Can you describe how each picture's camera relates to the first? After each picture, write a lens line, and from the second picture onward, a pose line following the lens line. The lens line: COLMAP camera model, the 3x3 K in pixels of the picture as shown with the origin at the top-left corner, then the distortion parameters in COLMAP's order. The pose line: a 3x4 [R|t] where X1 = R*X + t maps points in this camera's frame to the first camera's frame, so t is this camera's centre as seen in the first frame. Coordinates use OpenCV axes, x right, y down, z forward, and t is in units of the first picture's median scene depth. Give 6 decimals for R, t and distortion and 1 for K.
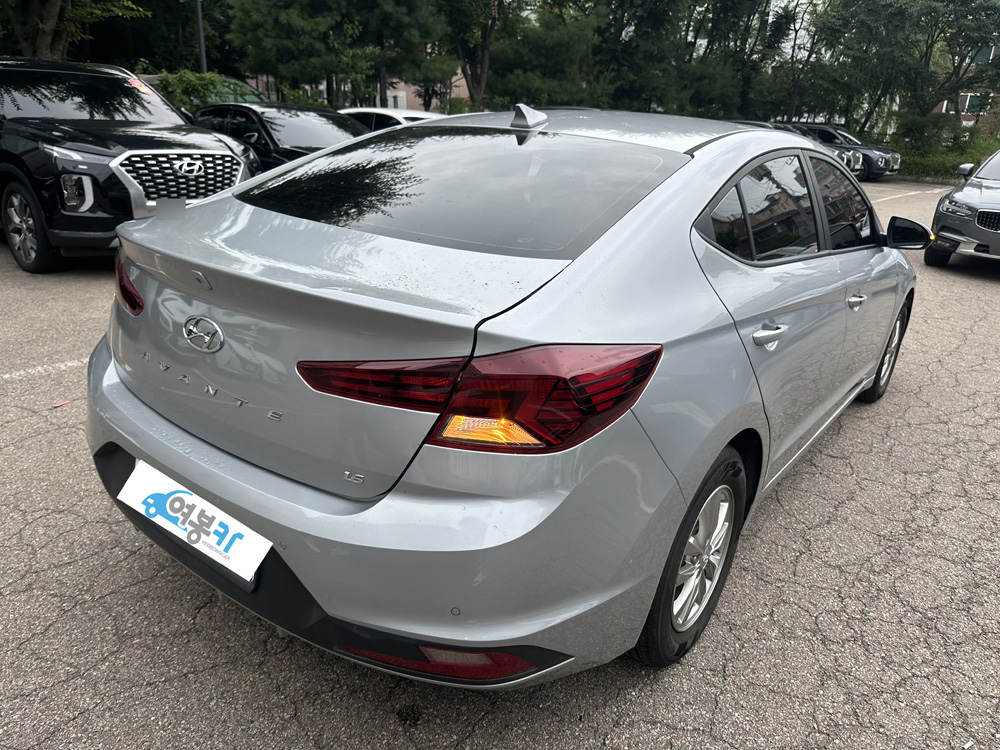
lens RADIAL K [[724.2, 0, 500.0], [0, 724.2, 375.0], [0, 0, 1]] dist [-0.007113, 0.001092]
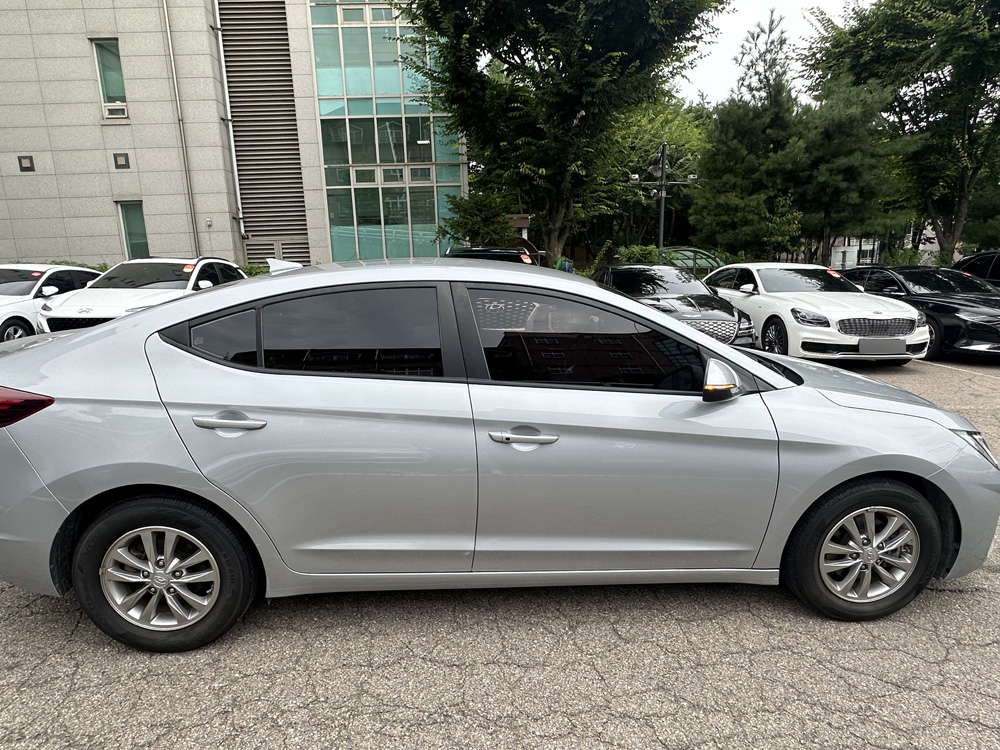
lens RADIAL K [[572.9, 0, 500.0], [0, 572.9, 375.0], [0, 0, 1]] dist [-0.002254, -0.000618]
pose [[0.648129, 0.089853, -0.756211, 0.211650], [-0.221487, 0.972329, -0.074298, -0.024311], [0.728610, 0.215646, 0.650096, 0.101958]]
